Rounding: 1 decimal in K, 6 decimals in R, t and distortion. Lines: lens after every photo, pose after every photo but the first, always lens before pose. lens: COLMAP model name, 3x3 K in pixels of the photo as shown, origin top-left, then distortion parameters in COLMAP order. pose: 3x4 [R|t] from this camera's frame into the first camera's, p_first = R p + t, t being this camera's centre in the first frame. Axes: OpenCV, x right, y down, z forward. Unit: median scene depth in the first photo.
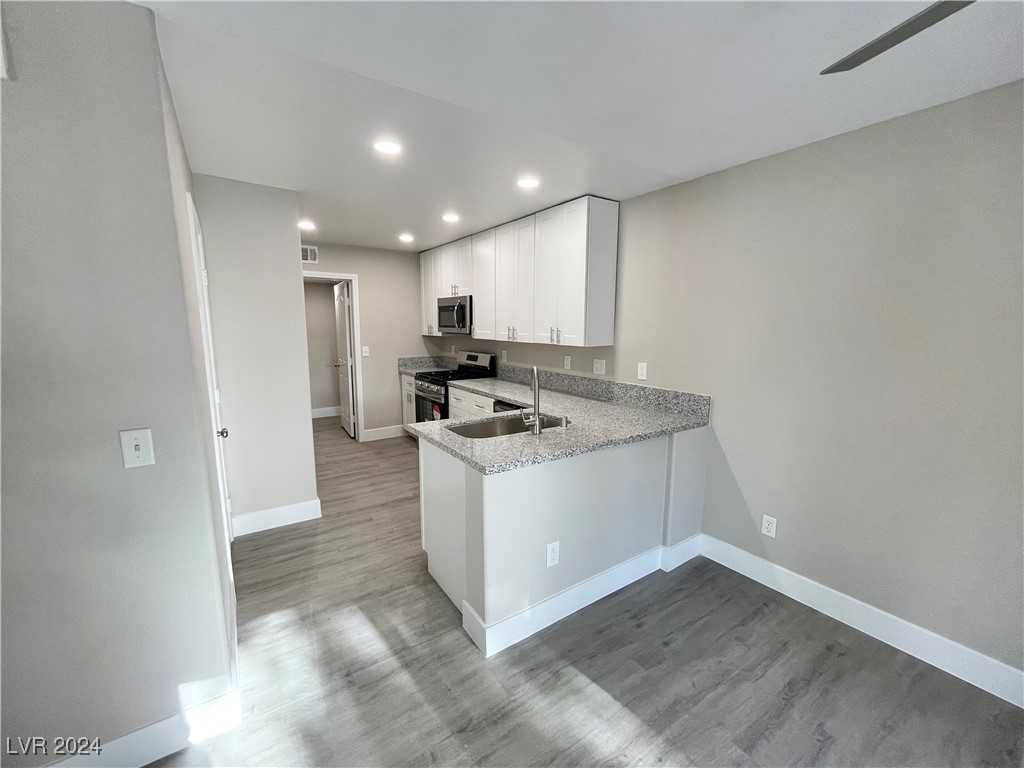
lens RADIAL K [[414.4, 0, 509.6], [0, 414.4, 381.0], [0, 0, 1]] dist [-0.001321, -0.000237]
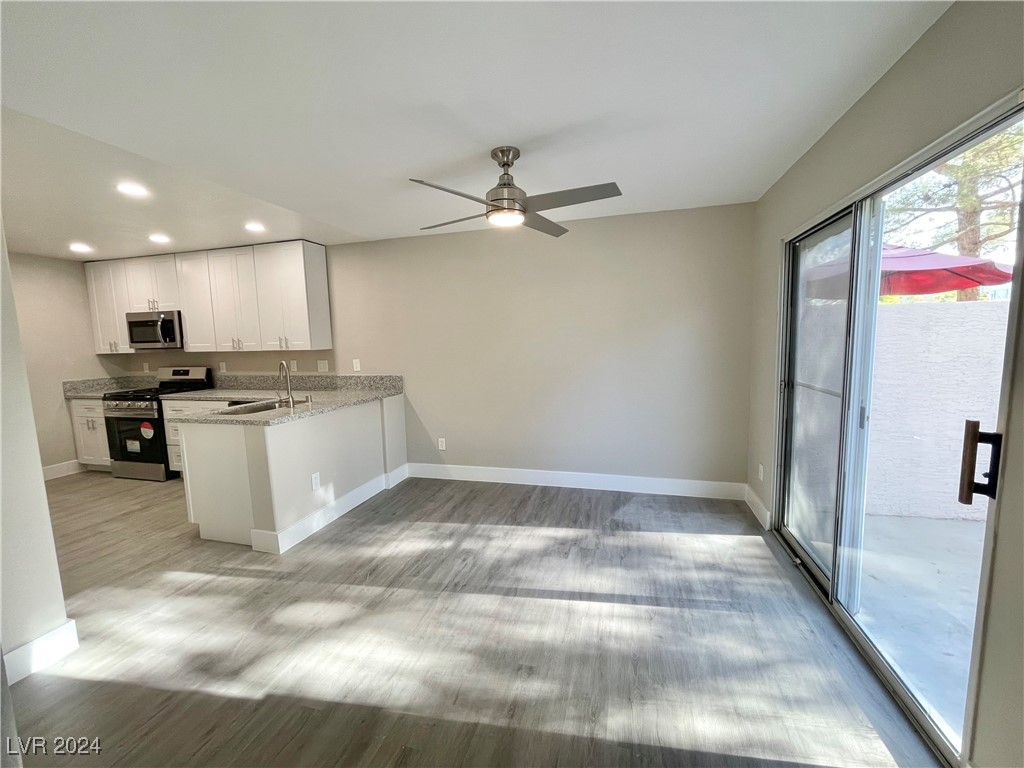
lens RADIAL K [[414.4, 0, 509.9], [0, 414.4, 383.6], [0, 0, 1]] dist [-0.001321, -0.000237]
pose [[0.764710, -0.094180, 0.637455, -0.172167], [0.117917, 0.993010, 0.005255, 0.083633], [-0.633494, 0.071148, 0.770470, -0.386406]]
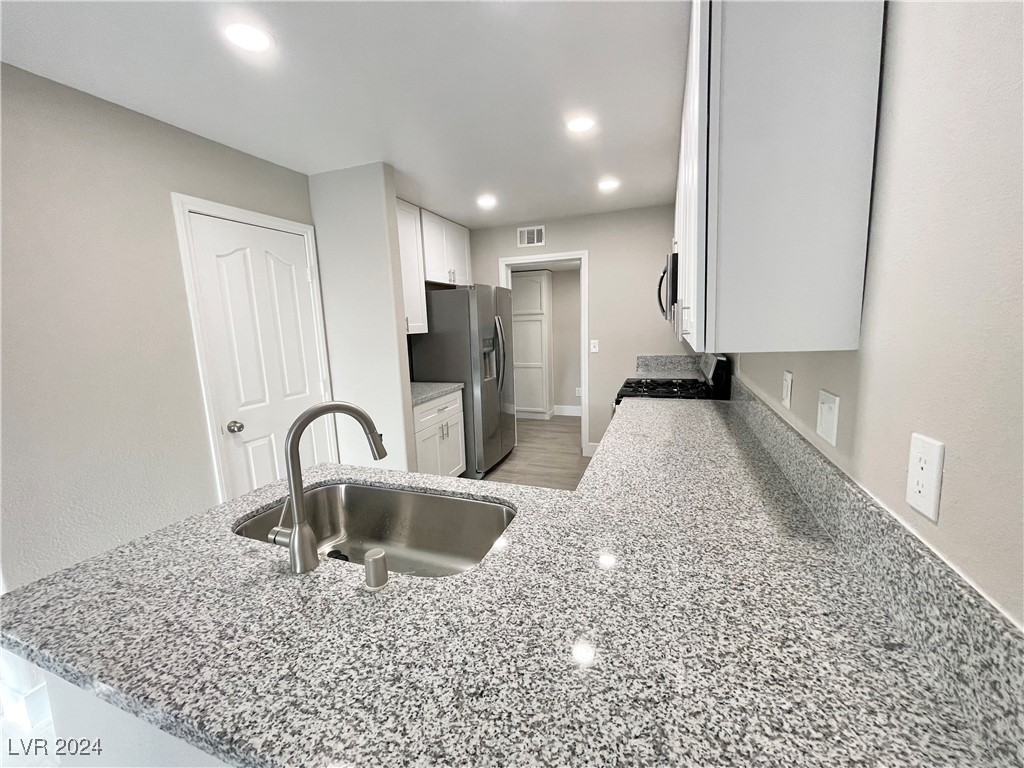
lens RADIAL K [[414.4, 0, 507.9], [0, 414.4, 382.3], [0, 0, 1]] dist [-0.001321, -0.000237]
pose [[0.574218, 0.093920, -0.813297, 0.326587], [-0.071589, 0.995353, 0.064400, -0.063241], [0.815567, 0.021244, 0.578273, 0.613097]]
